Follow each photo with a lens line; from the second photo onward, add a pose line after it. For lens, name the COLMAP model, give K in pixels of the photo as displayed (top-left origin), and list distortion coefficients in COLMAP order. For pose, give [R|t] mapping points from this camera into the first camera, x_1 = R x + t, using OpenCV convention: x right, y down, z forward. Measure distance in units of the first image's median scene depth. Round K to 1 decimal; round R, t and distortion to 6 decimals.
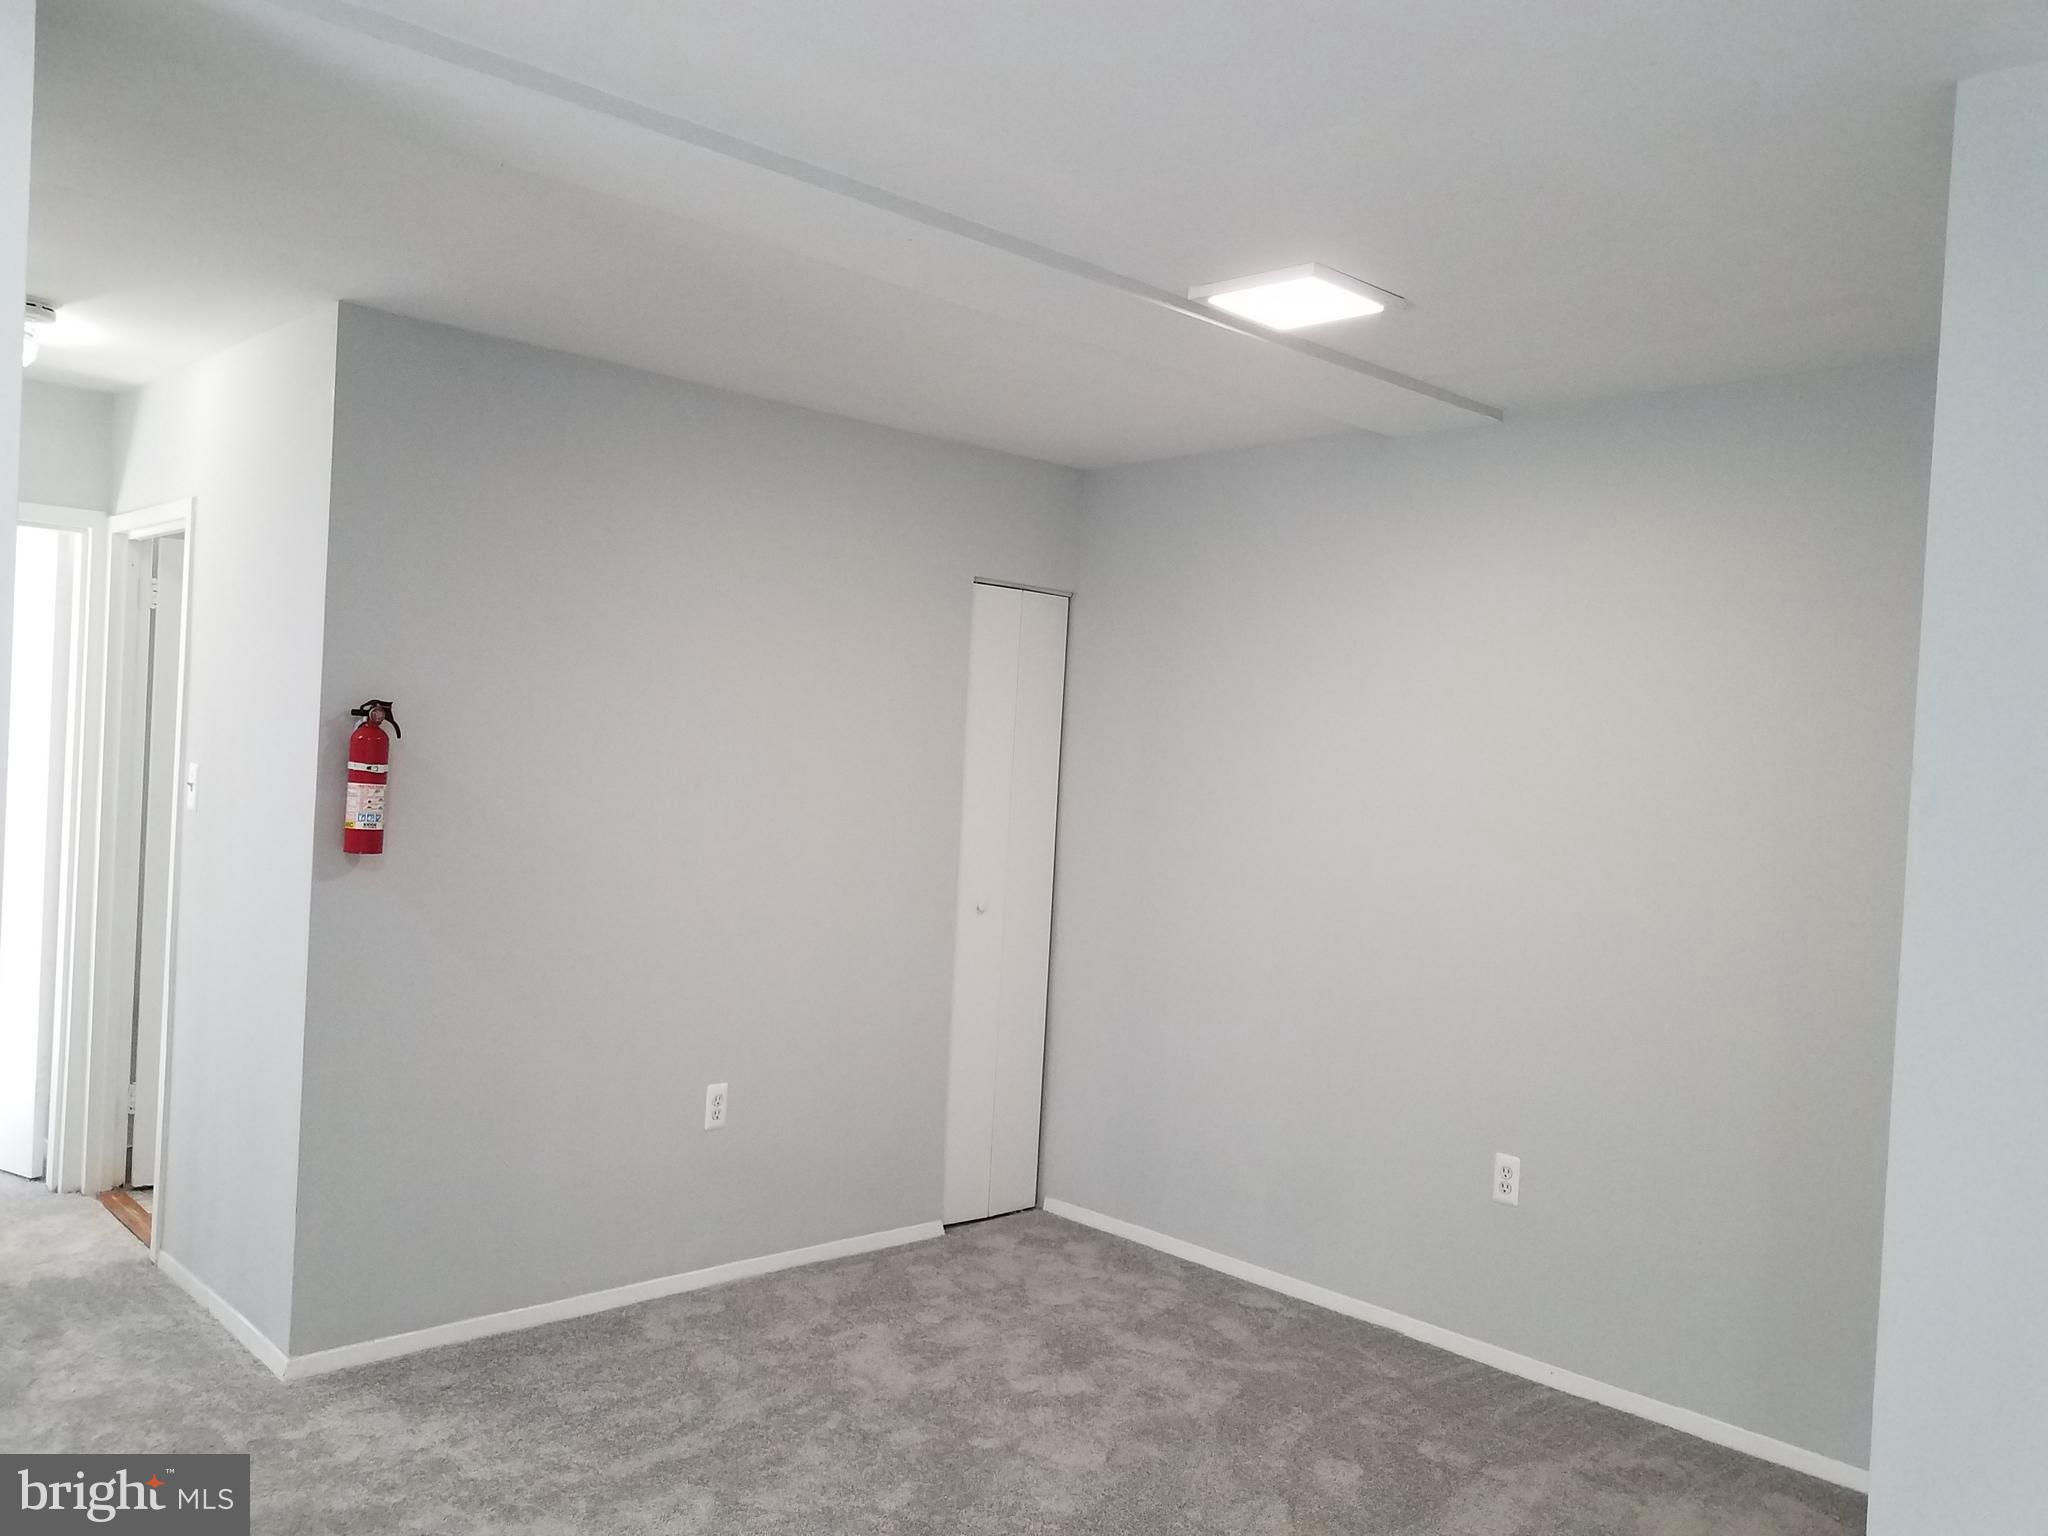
lens RADIAL K [[1581.3, 0, 990.6], [0, 1581.3, 794.3], [0, 0, 1]] dist [0.052538, -0.055921]
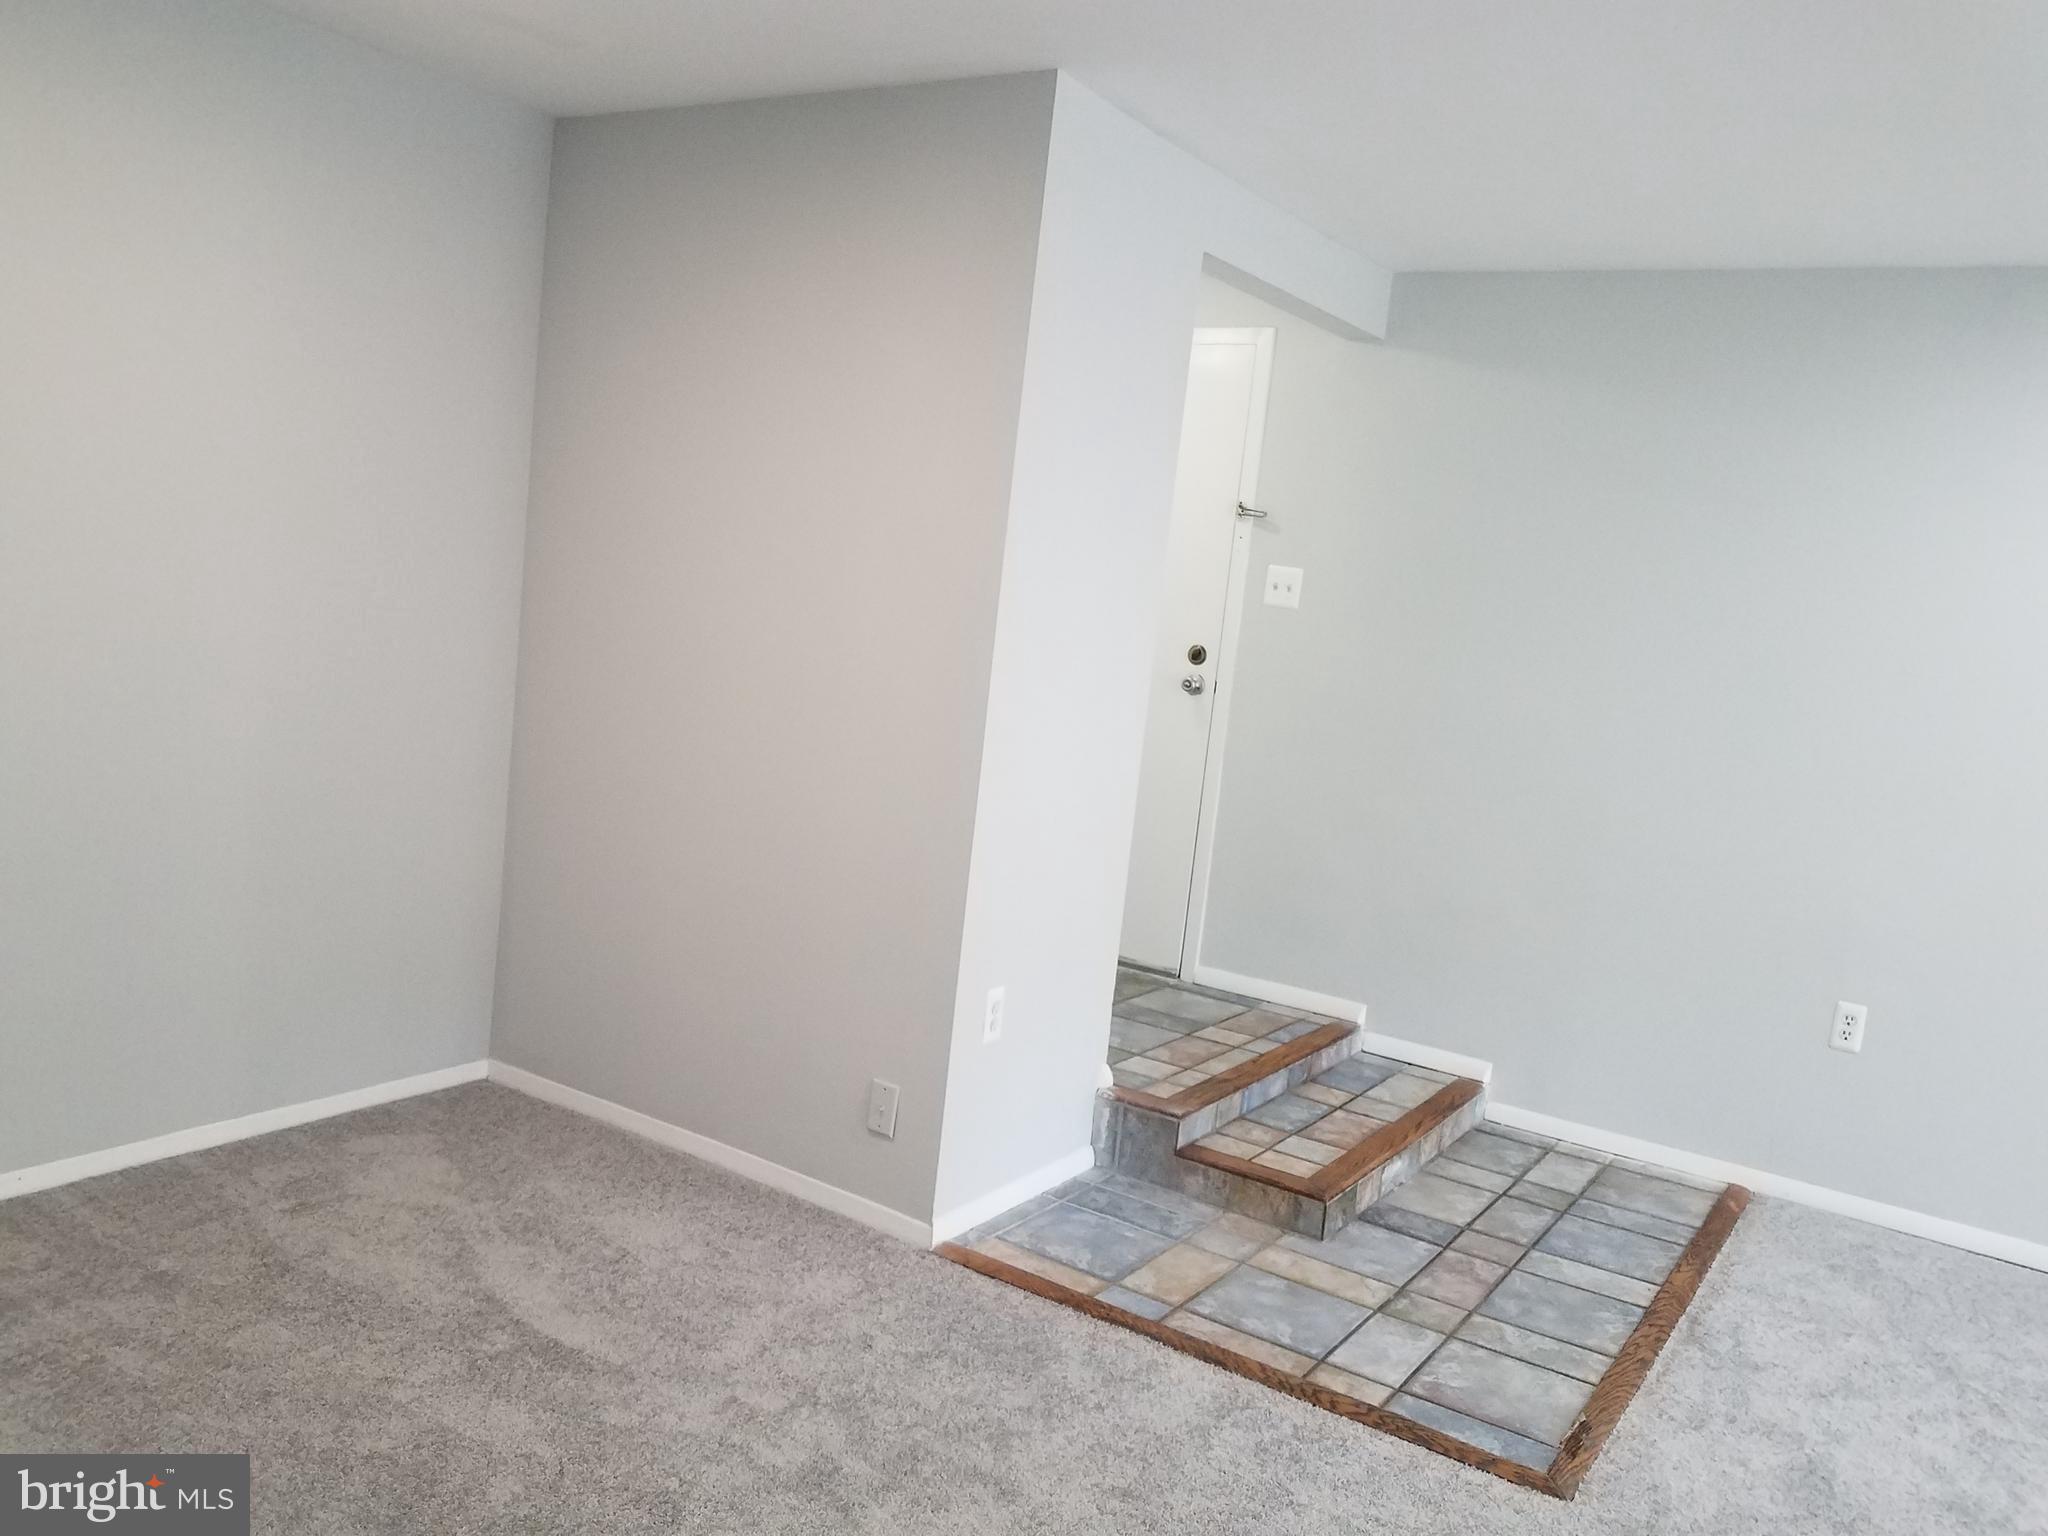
lens RADIAL K [[1584.2, 0, 936.7], [0, 1584.2, 823.2], [0, 0, 1]] dist [-0.008616, -0.006801]
pose [[-0.210478, -0.218048, 0.952971, -0.511349], [-0.091022, 0.974945, 0.202972, -0.020563], [-0.973352, -0.044020, -0.225052, 0.792949]]
